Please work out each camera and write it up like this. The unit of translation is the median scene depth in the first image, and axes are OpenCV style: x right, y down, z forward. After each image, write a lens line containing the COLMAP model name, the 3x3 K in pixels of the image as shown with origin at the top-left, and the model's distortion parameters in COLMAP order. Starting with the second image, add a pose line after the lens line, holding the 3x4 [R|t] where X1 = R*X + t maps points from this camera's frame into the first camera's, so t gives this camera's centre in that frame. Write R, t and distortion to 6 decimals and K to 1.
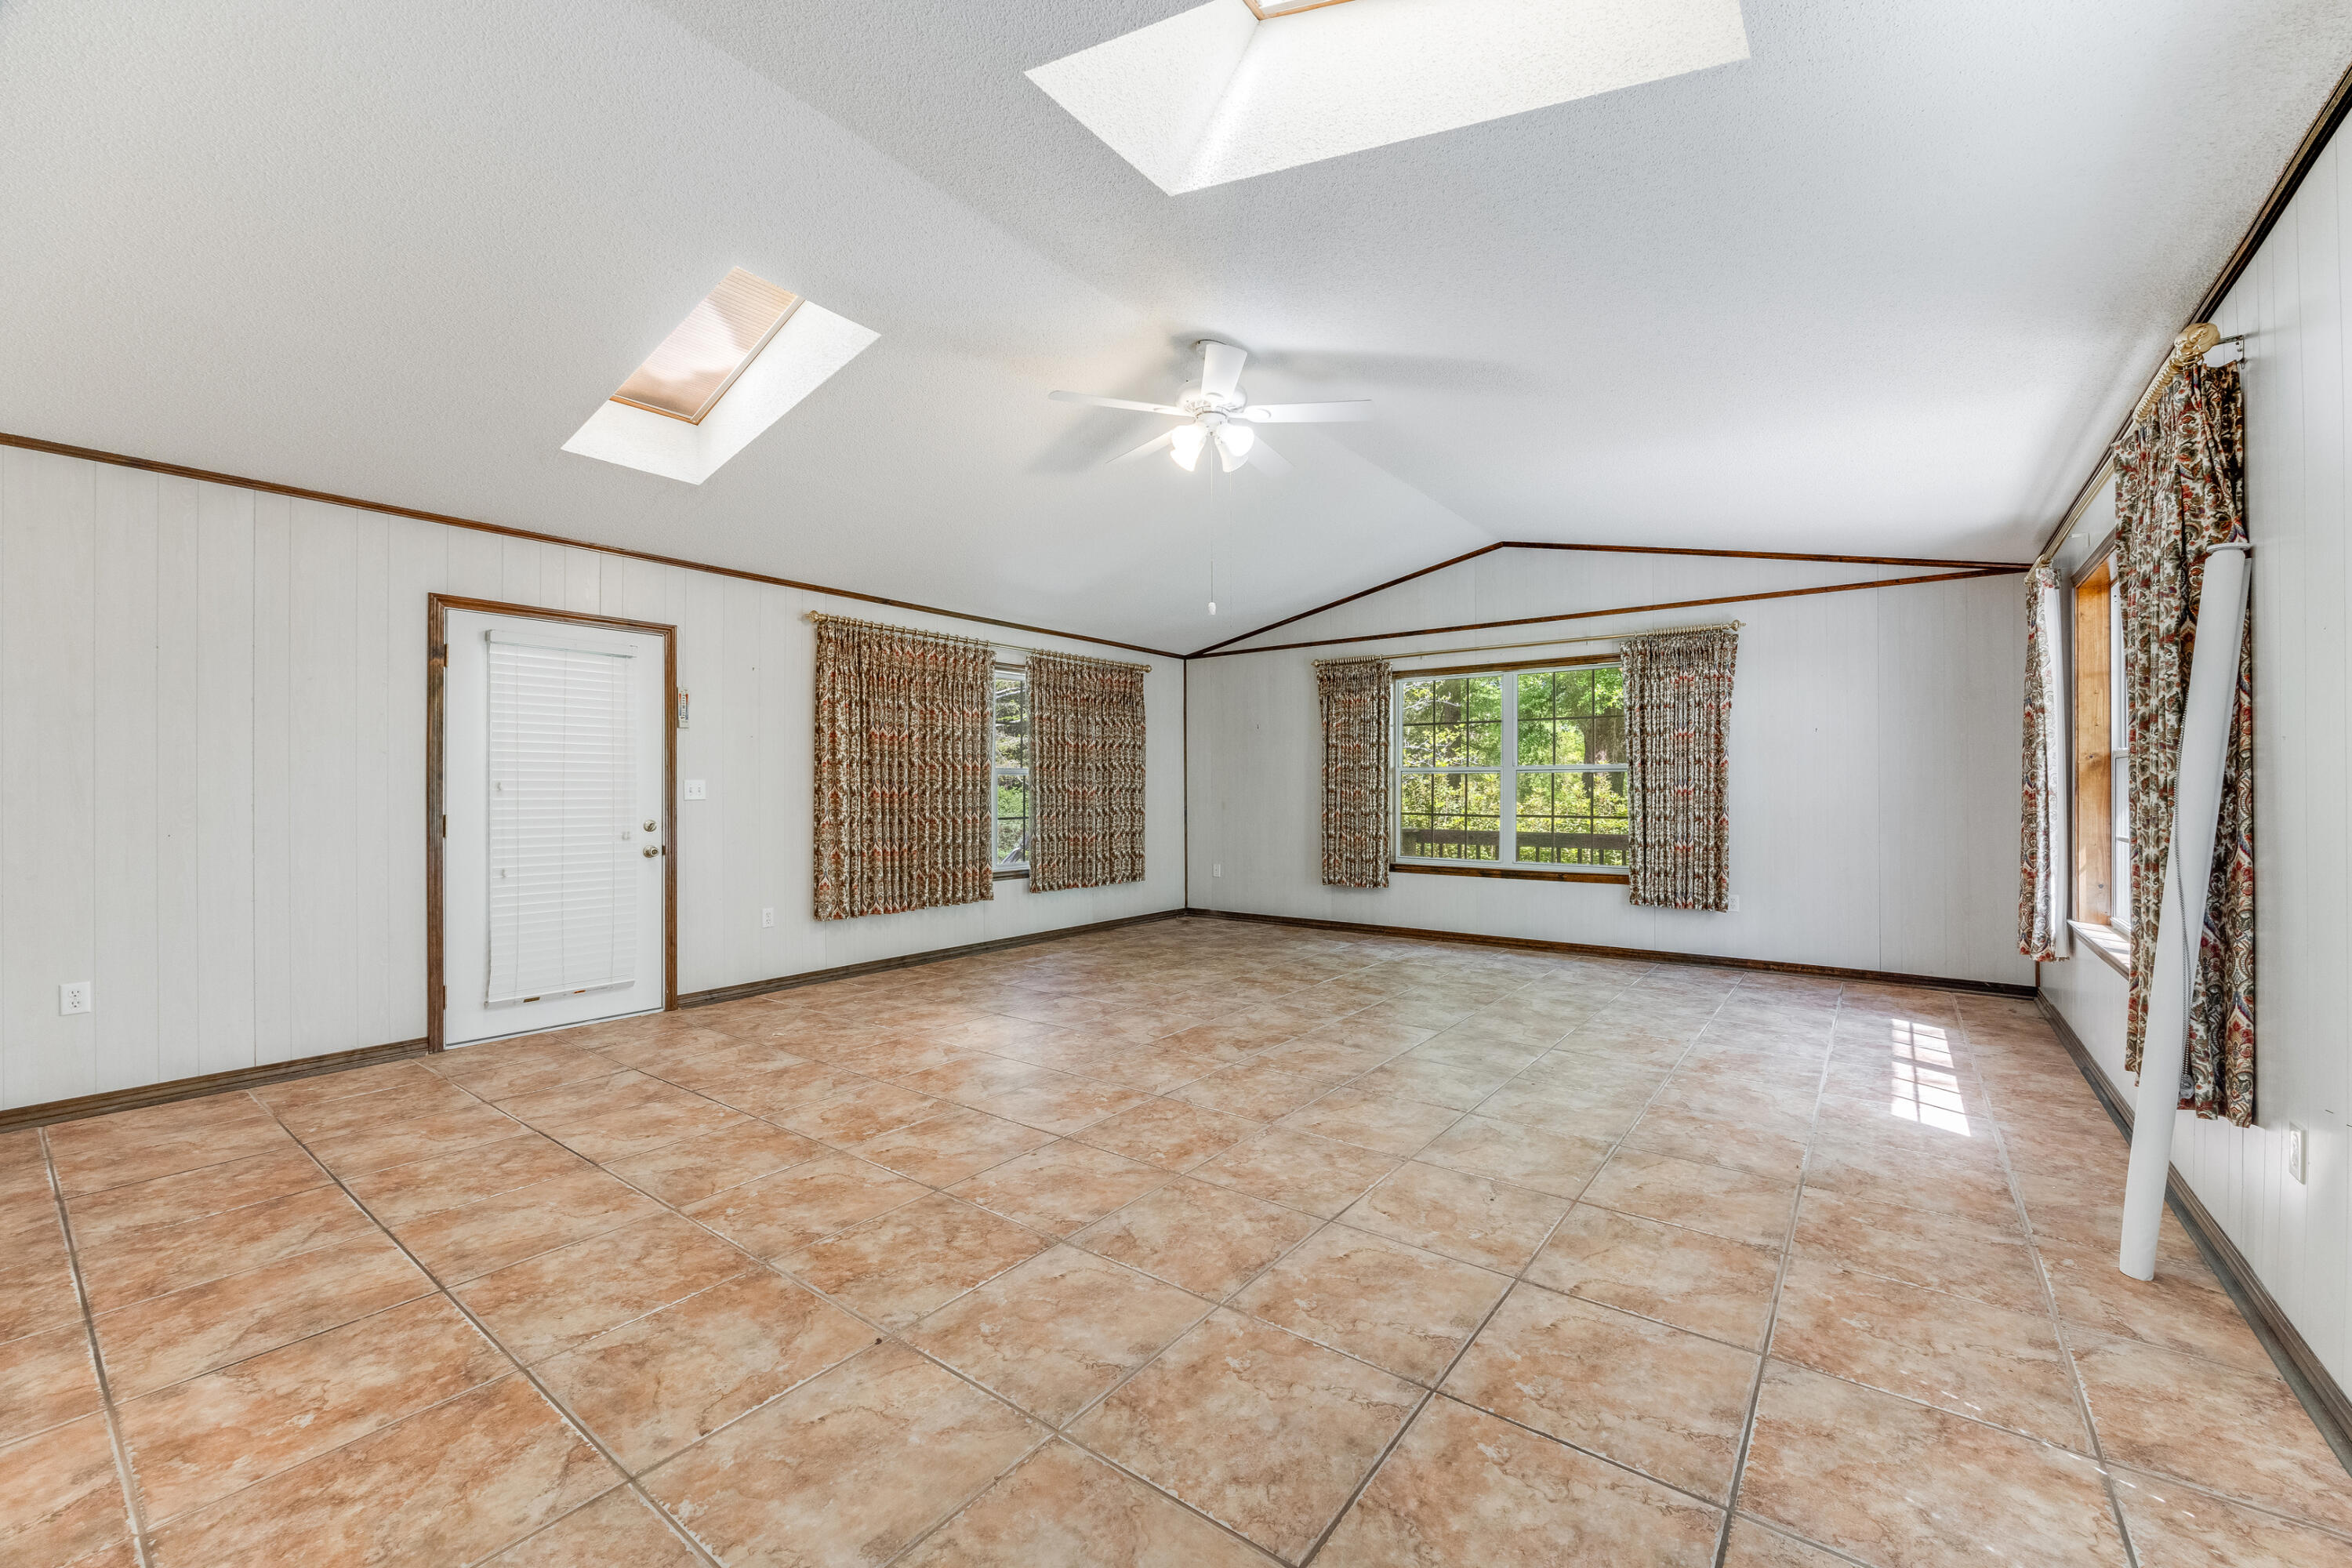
lens RADIAL K [[905.3, 0, 1200.5], [0, 905.3, 769.3], [0, 0, 1]] dist [-0.007924, -0.001124]
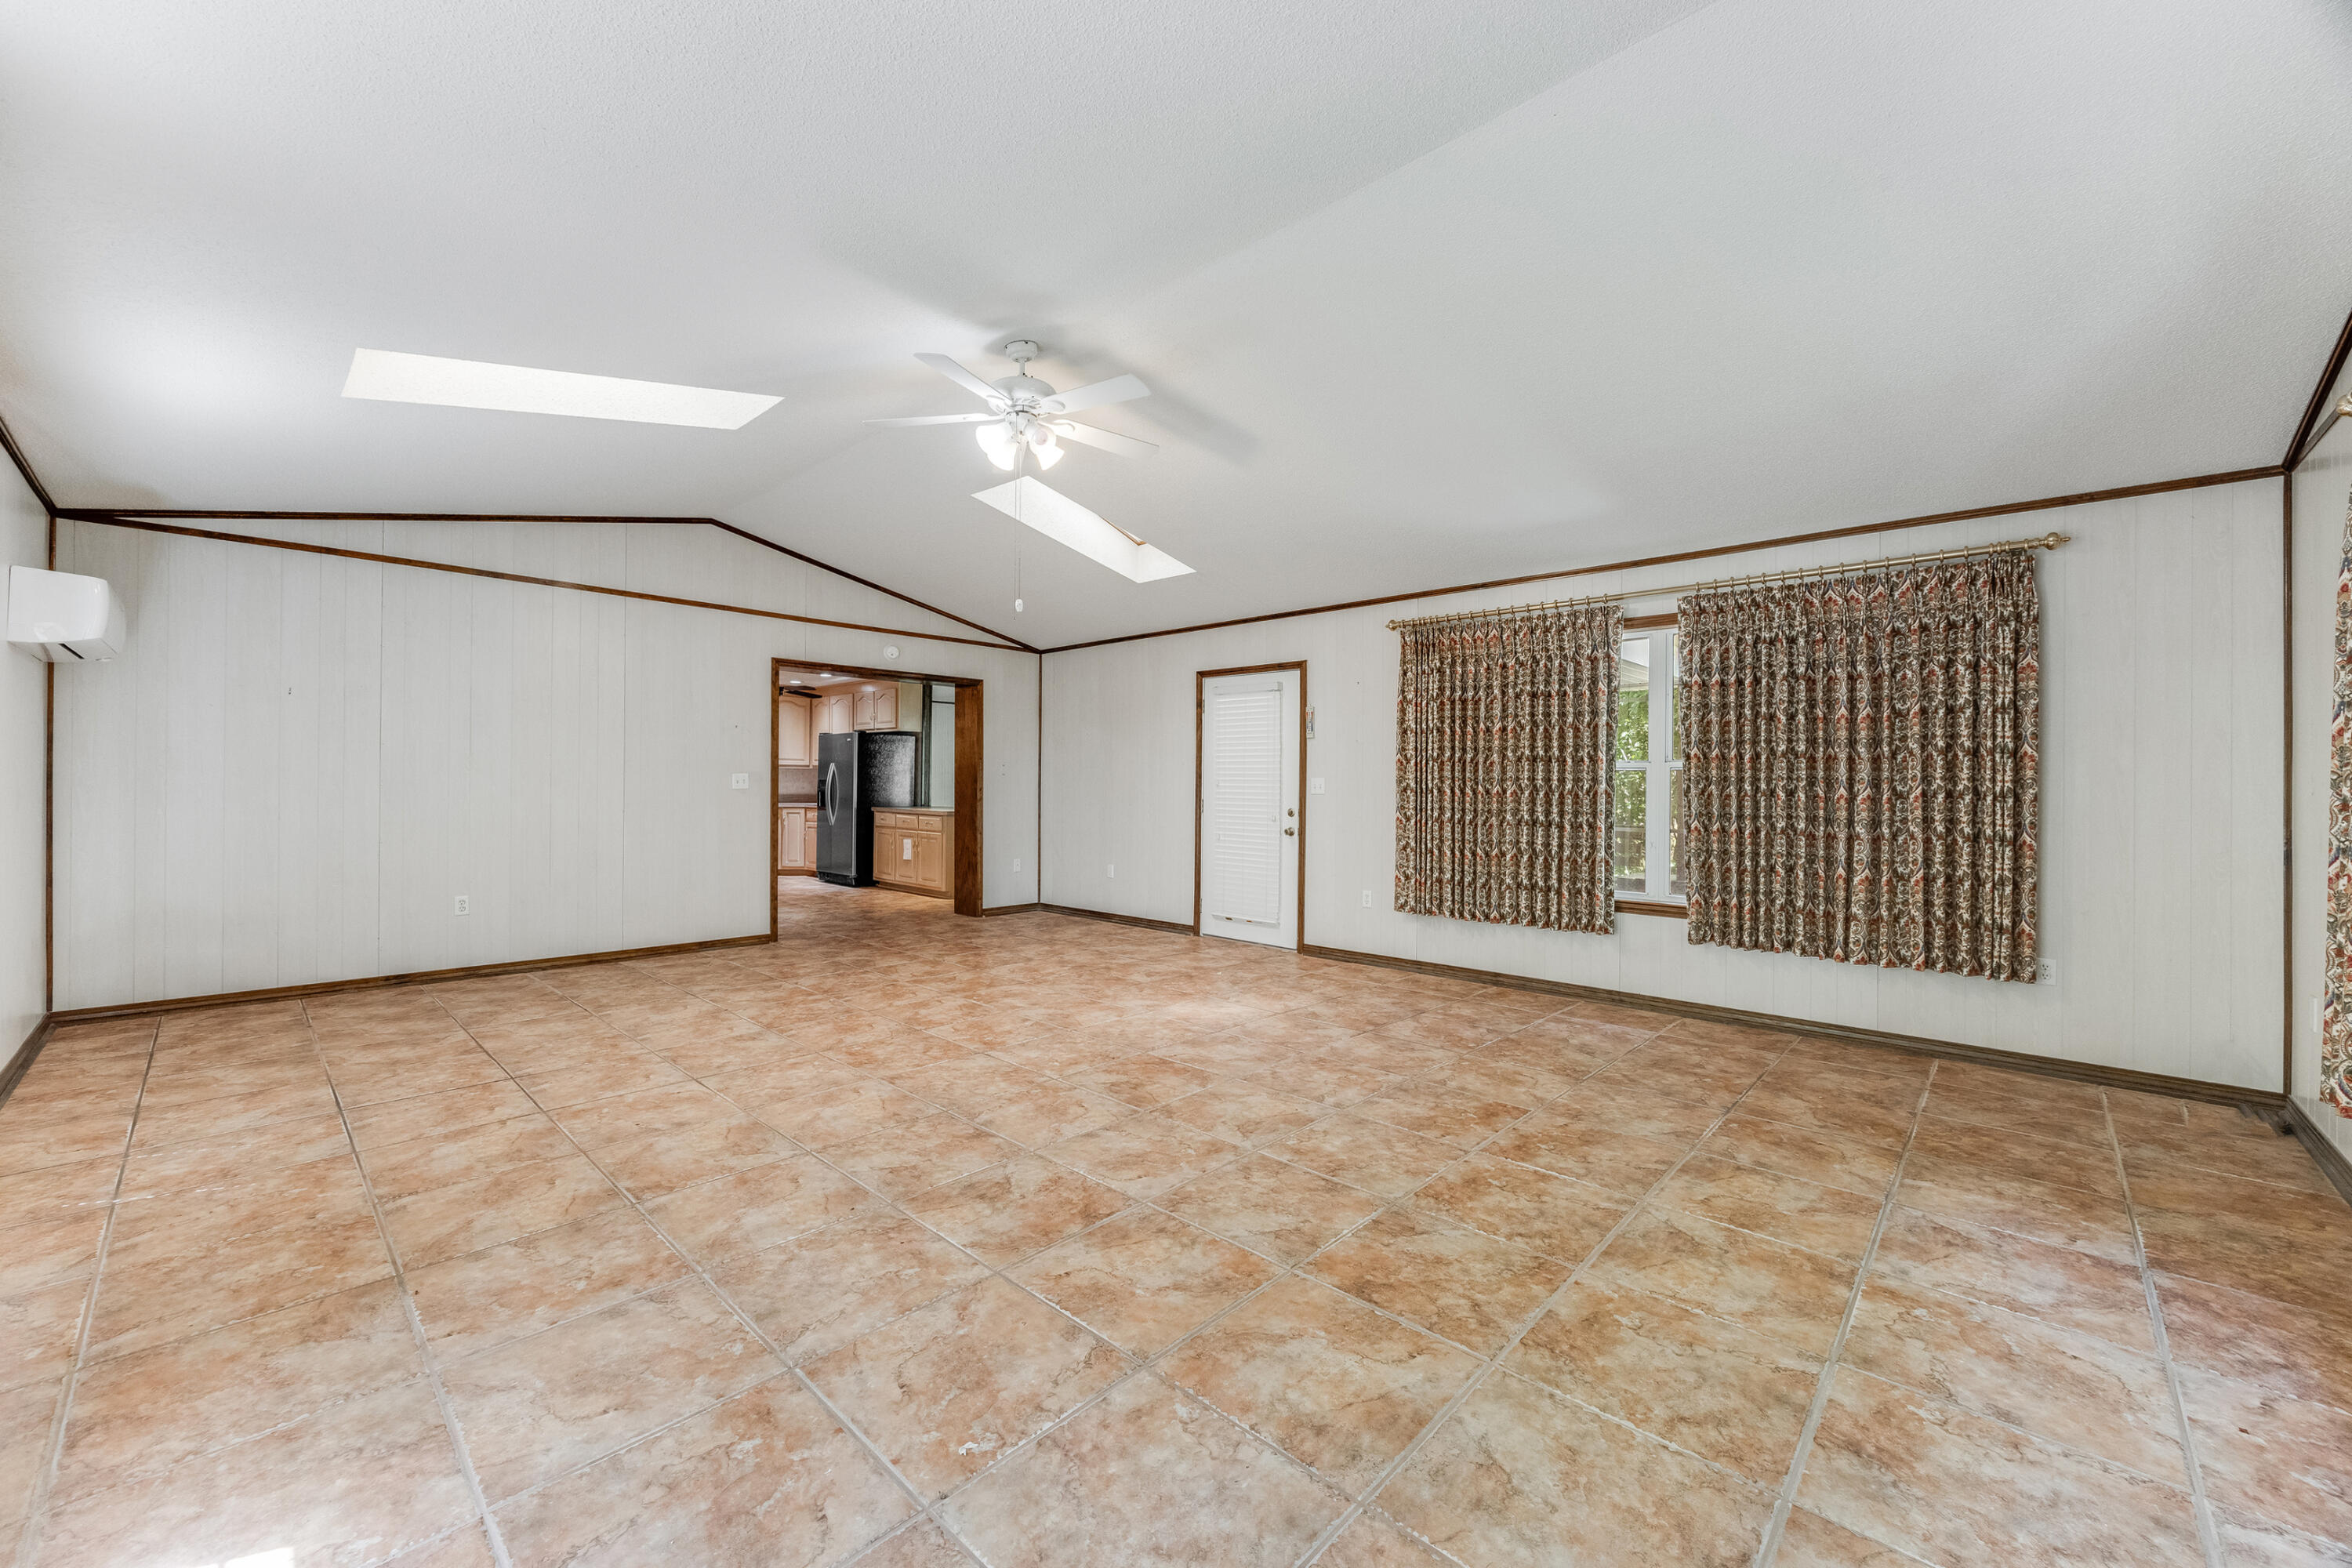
lens RADIAL K [[905.3, 0, 1178.4], [0, 905.3, 796.3], [0, 0, 1]] dist [-0.007924, -0.001124]
pose [[-0.104428, 0.014510, -0.994427, 1.260927], [0.013668, 0.999820, 0.013153, 0.028475], [0.994439, -0.012218, -0.104607, 1.621608]]
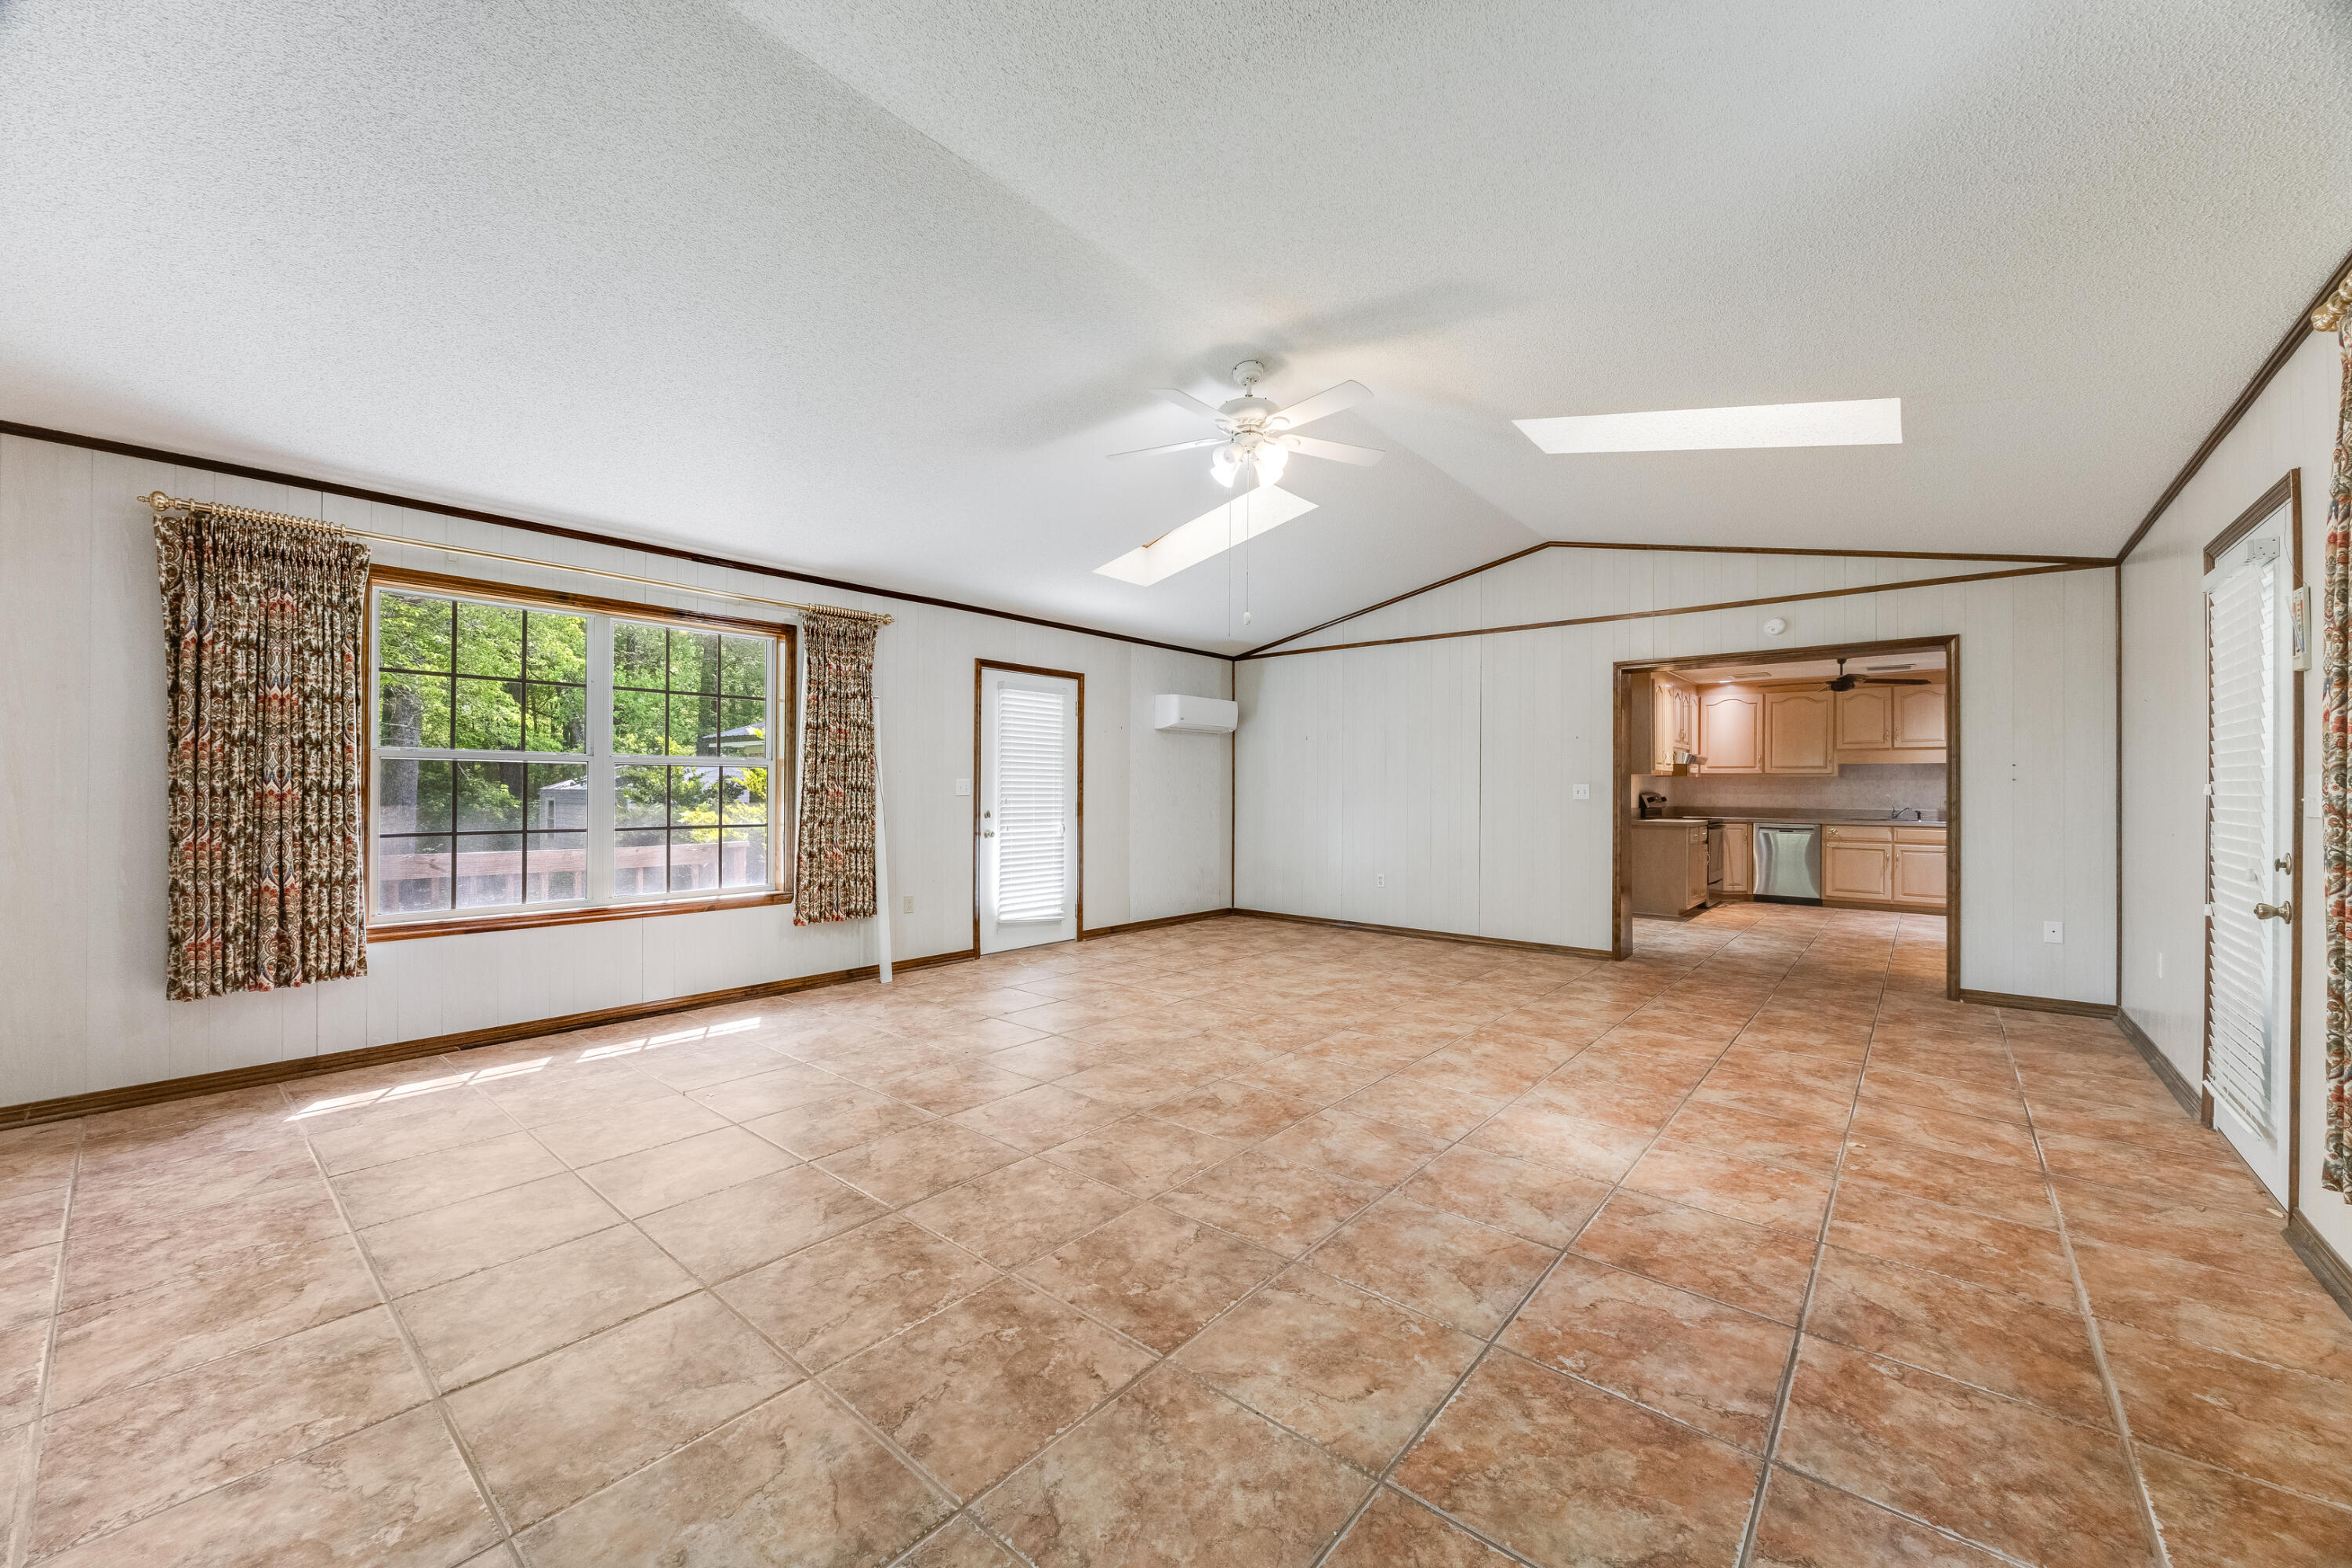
lens RADIAL K [[905.3, 0, 1187.2], [0, 905.3, 802.8], [0, 0, 1]] dist [-0.007924, -0.001124]
pose [[-0.998781, -0.005793, 0.049015, 0.039303], [-0.006017, 0.999972, -0.004420, 0.045284], [-0.048988, -0.004709, -0.998788, 2.601437]]
